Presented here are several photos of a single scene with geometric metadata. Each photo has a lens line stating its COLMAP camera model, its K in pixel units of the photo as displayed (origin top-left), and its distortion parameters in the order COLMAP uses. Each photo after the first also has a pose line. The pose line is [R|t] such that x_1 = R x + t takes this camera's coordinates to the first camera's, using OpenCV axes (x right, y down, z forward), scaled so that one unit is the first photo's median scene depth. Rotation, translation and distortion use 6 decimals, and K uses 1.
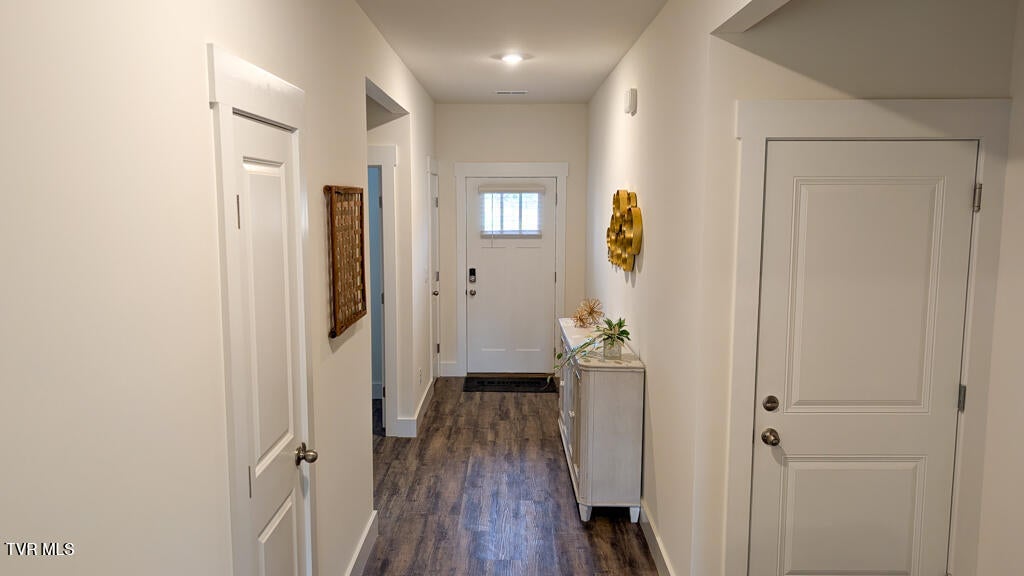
lens RADIAL K [[740.2, 0, 514.7], [0, 740.2, 294.1], [0, 0, 1]] dist [0.038601, -0.050043]
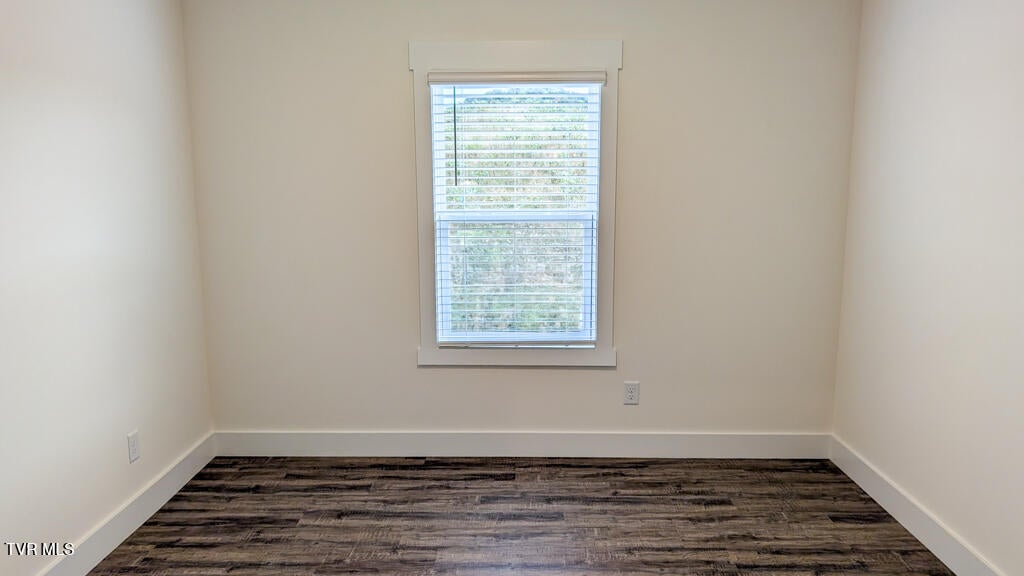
lens RADIAL K [[740.2, 0, 514.7], [0, 740.2, 294.1], [0, 0, 1]] dist [0.038601, -0.050043]
pose [[0.014283, -0.160994, 0.986852, -0.582106], [0.127072, 0.979242, 0.157914, -0.055364], [-0.991791, 0.123146, 0.034444, 0.824072]]
